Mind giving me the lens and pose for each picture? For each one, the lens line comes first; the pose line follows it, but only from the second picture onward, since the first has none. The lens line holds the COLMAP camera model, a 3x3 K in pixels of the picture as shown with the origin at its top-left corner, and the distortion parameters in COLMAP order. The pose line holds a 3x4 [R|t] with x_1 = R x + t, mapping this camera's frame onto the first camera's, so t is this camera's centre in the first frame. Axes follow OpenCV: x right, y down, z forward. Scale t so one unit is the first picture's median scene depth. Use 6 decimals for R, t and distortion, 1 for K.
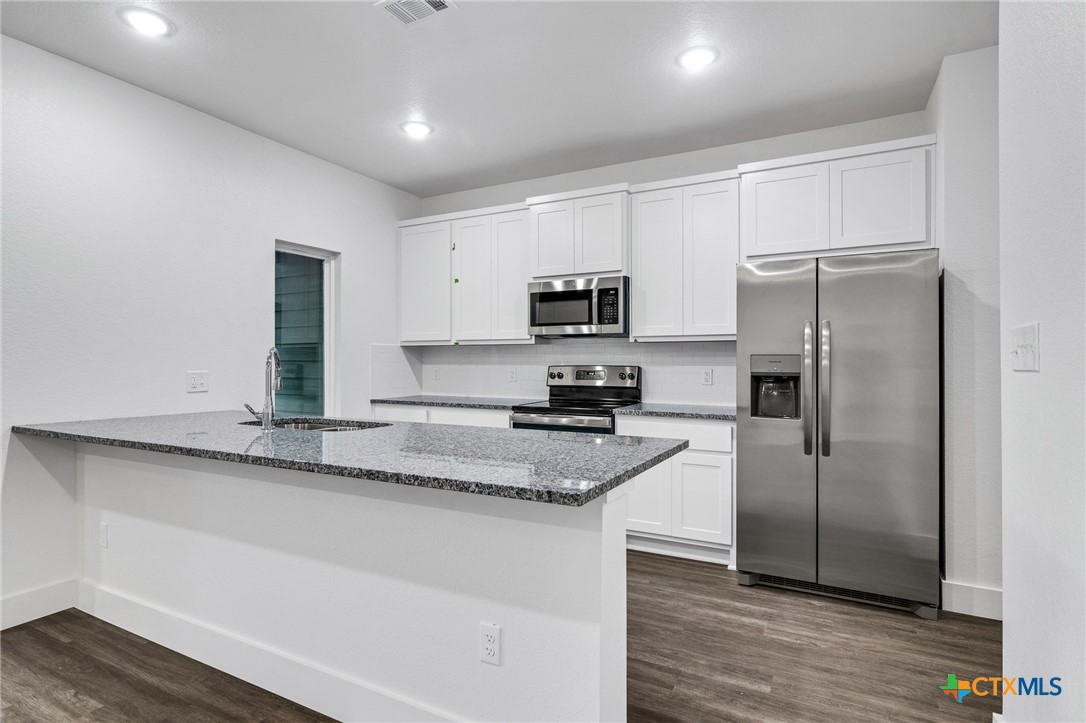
lens RADIAL K [[548.9, 0, 543.0], [0, 548.9, 361.5], [0, 0, 1]] dist [0.000623, 0.000083]
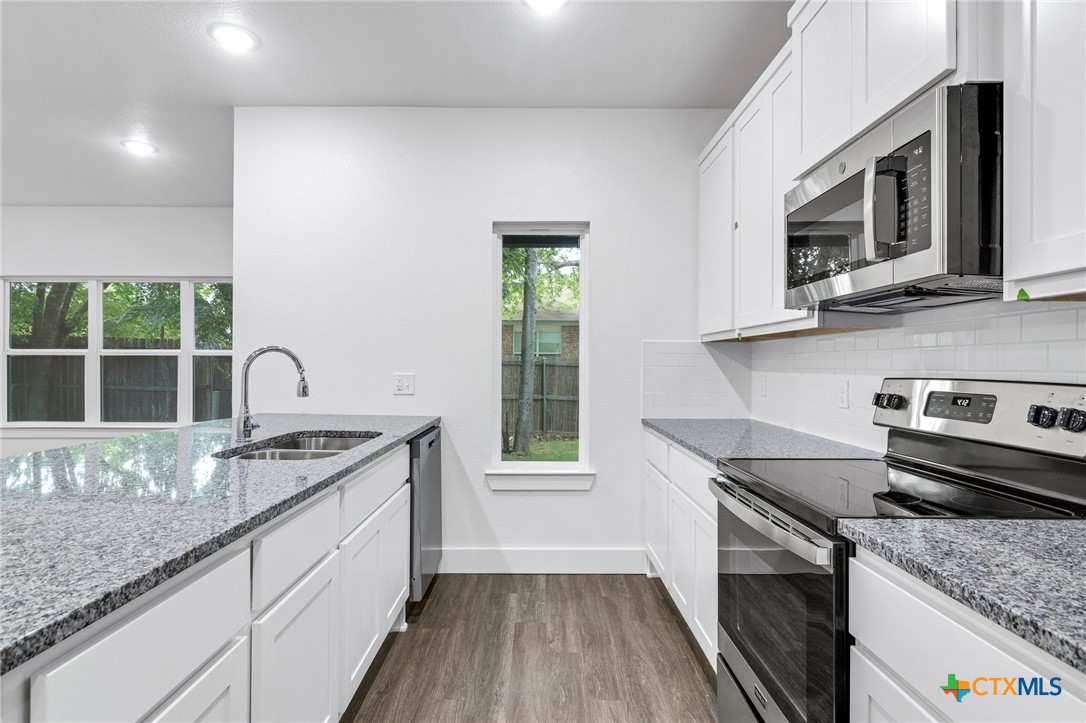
lens RADIAL K [[548.9, 0, 543.0], [0, 548.9, 361.5], [0, 0, 1]] dist [0.000623, 0.000083]
pose [[0.472700, -0.000155, -0.881223, 0.274012], [-0.007227, 0.999966, -0.004052, -0.001059], [0.881194, 0.008284, 0.472683, 0.592944]]
